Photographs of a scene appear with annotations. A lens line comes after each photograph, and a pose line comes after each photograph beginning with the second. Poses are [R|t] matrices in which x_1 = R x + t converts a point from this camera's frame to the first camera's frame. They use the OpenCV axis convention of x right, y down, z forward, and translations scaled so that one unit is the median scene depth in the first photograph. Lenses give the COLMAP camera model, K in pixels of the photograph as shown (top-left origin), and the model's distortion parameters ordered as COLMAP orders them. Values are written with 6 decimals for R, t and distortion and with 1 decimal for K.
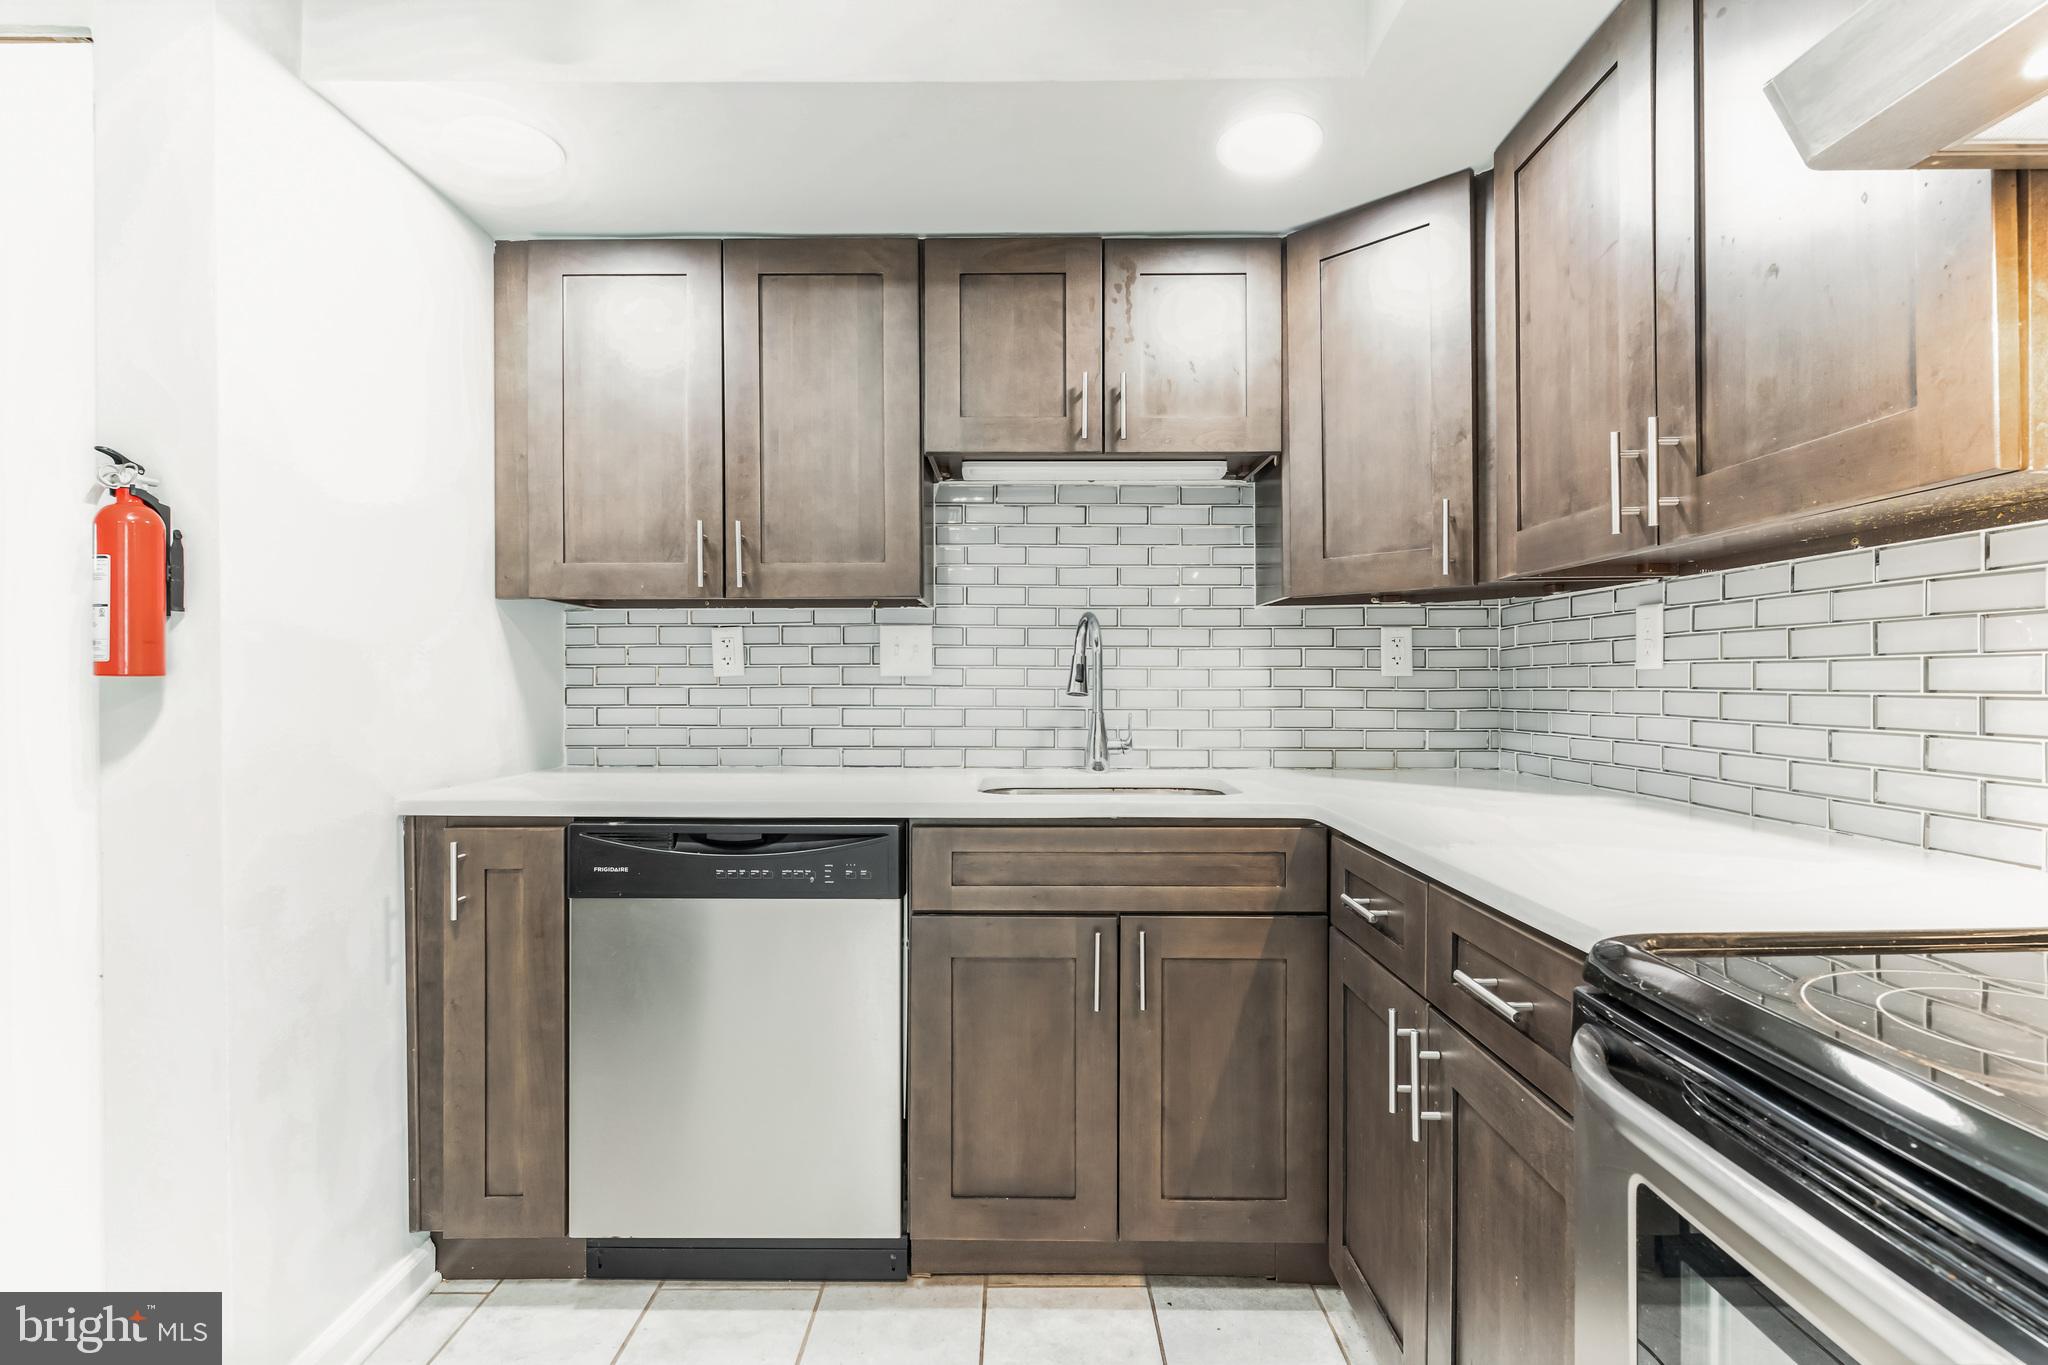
lens RADIAL K [[985.6, 0, 1017.8], [0, 985.6, 683.6], [0, 0, 1]] dist [0.000488, -0.000710]
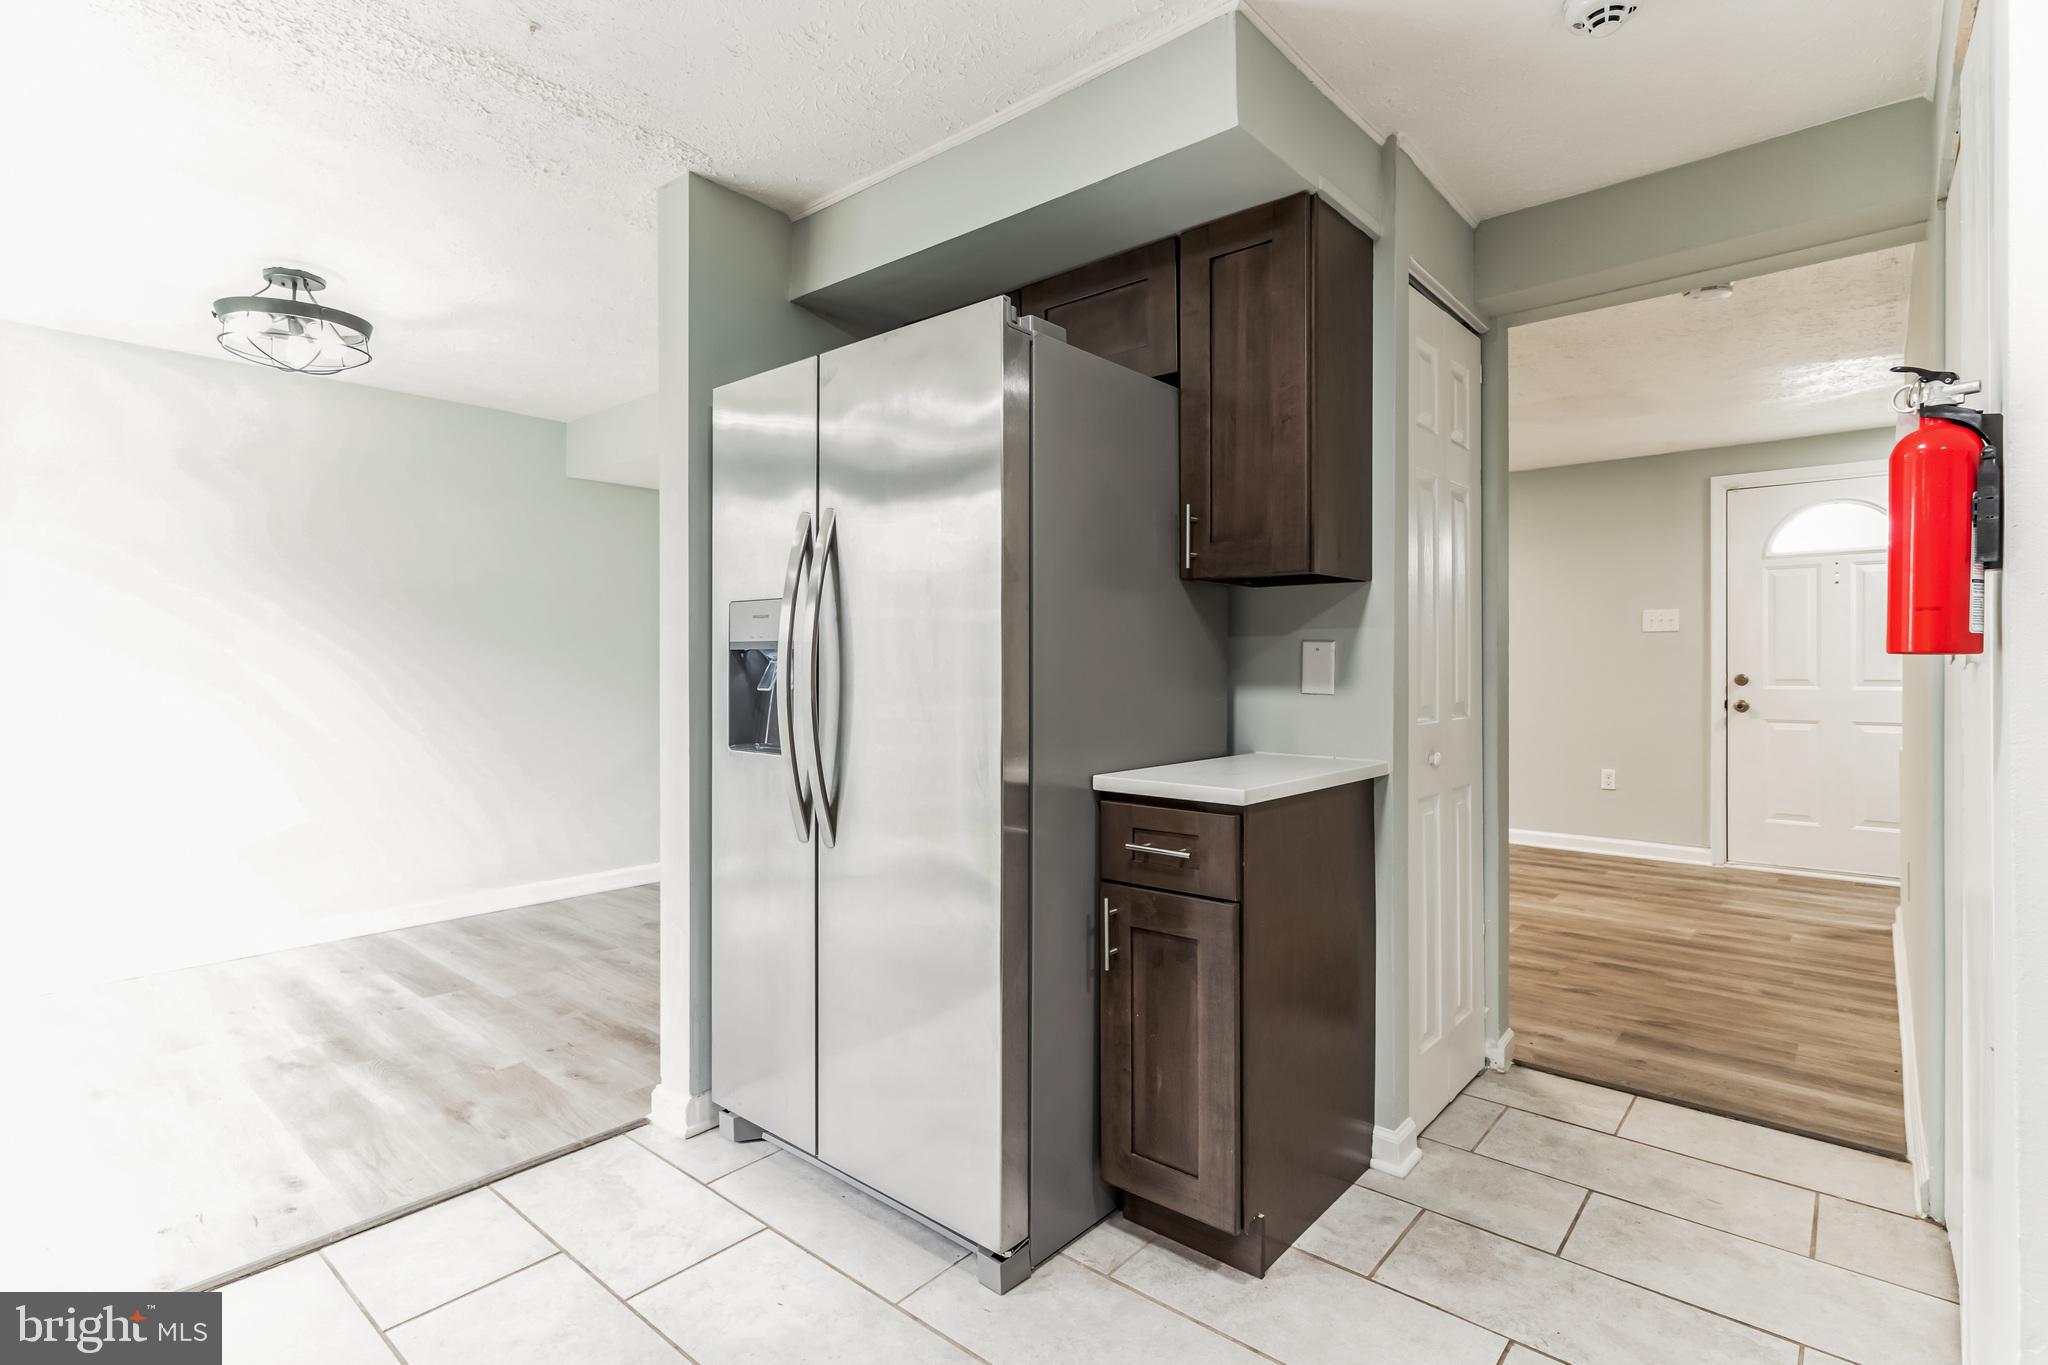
lens RADIAL K [[985.6, 0, 1024.6], [0, 985.6, 667.7], [0, 0, 1]] dist [0.000488, -0.000710]
pose [[-0.643563, 0.003074, -0.765387, 0.087038], [-0.005314, 0.999950, 0.008484, 0.000117], [0.765374, 0.009528, -0.643515, 0.620243]]
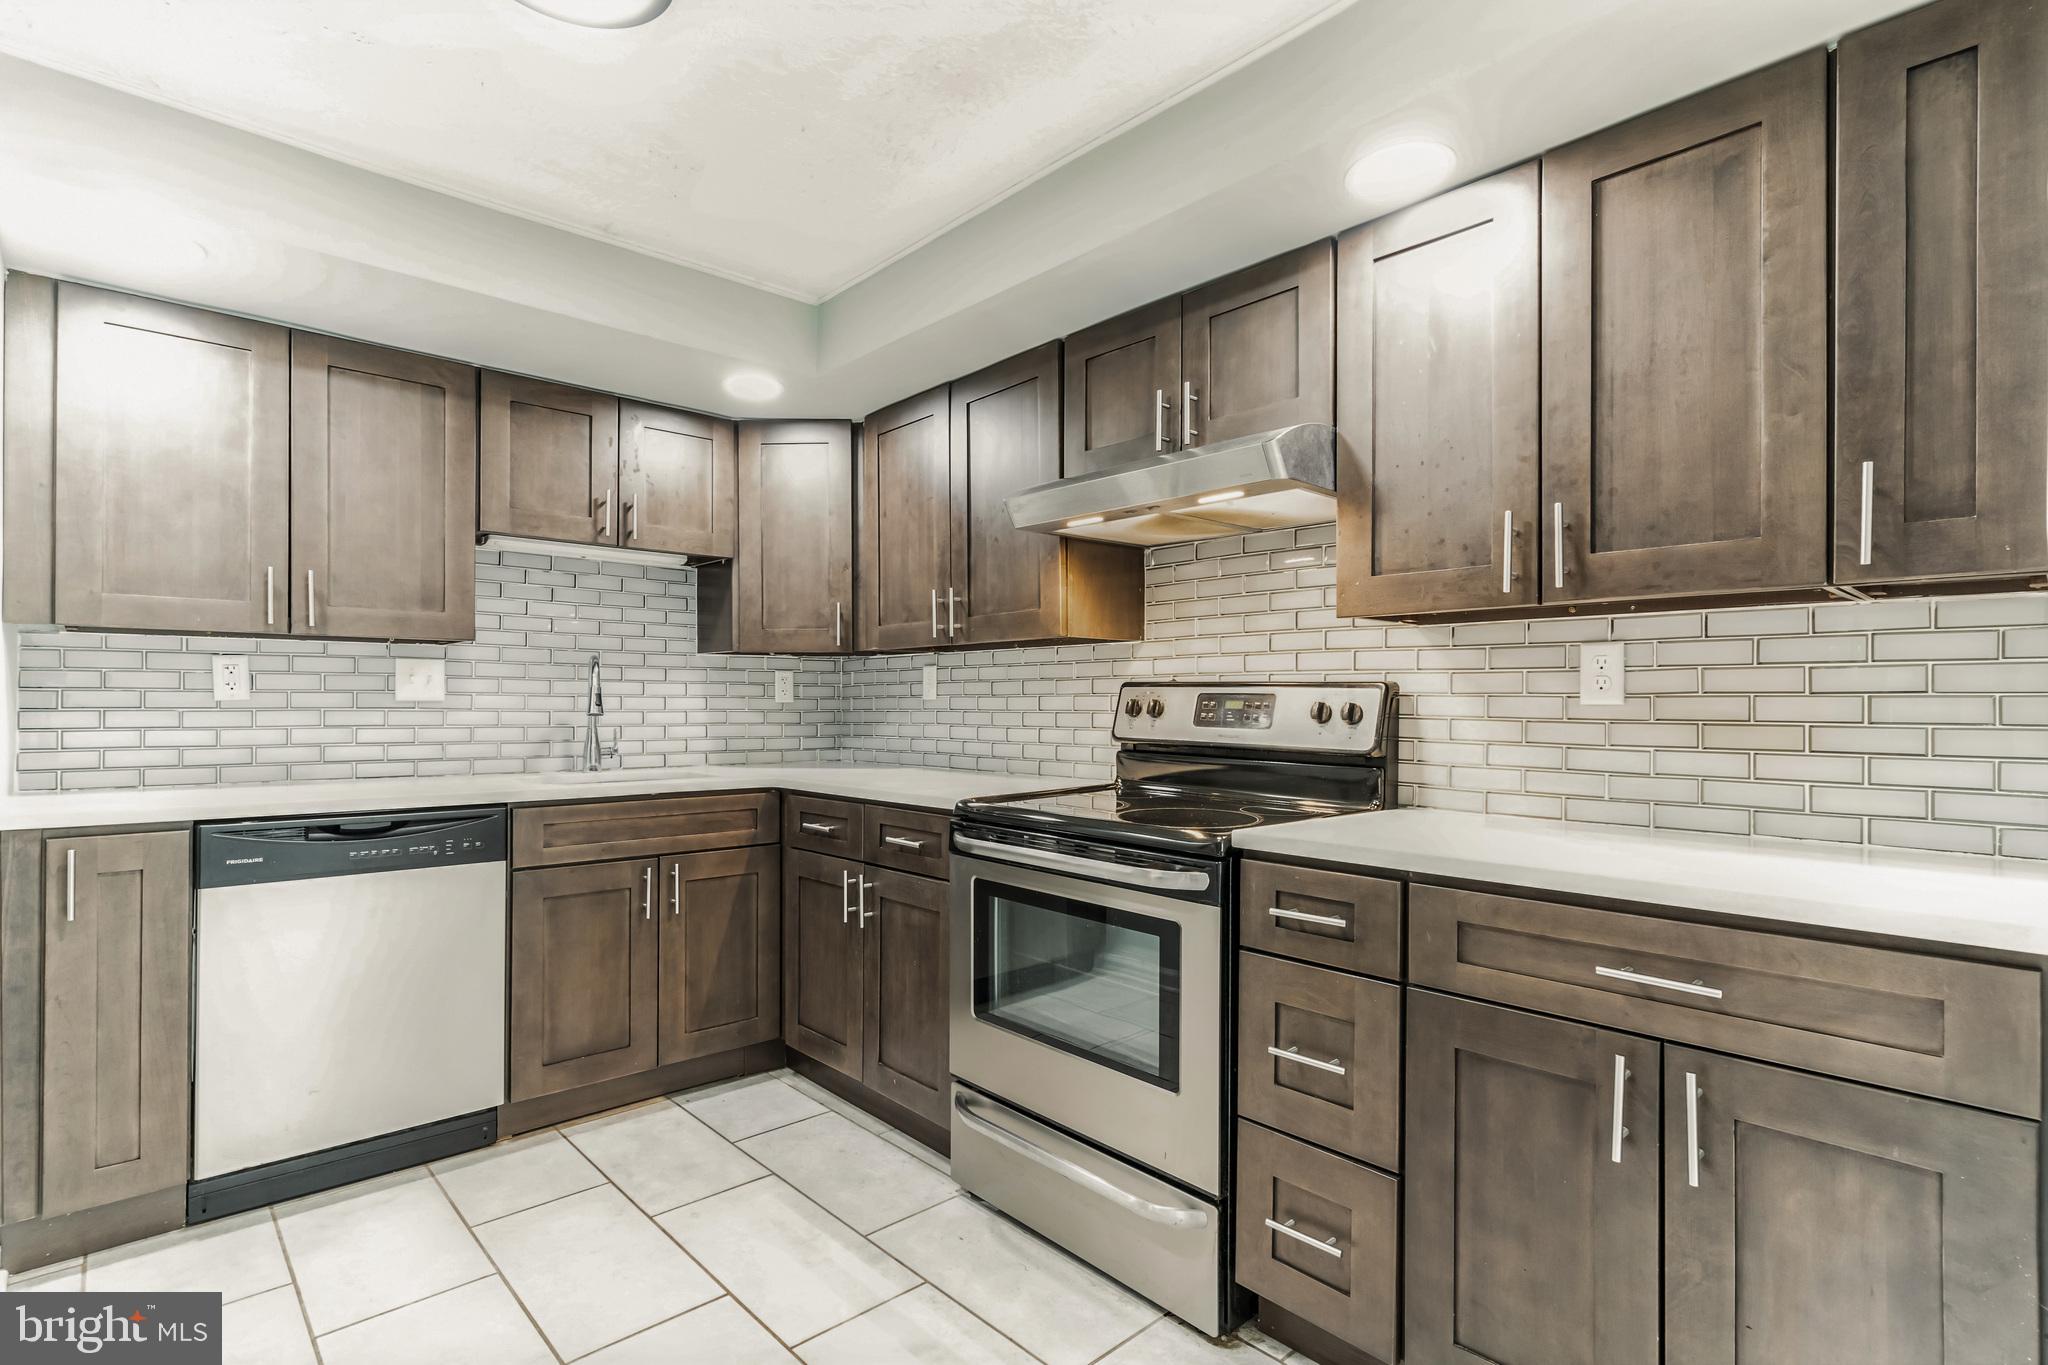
lens RADIAL K [[985.6, 0, 1029.8], [0, 985.6, 699.1], [0, 0, 1]] dist [0.000488, -0.000710]
pose [[0.726718, 0.006479, 0.686906, -0.464583], [0.000258, 0.999953, -0.009704, 0.002598], [-0.686936, 0.007229, 0.726682, -0.455292]]
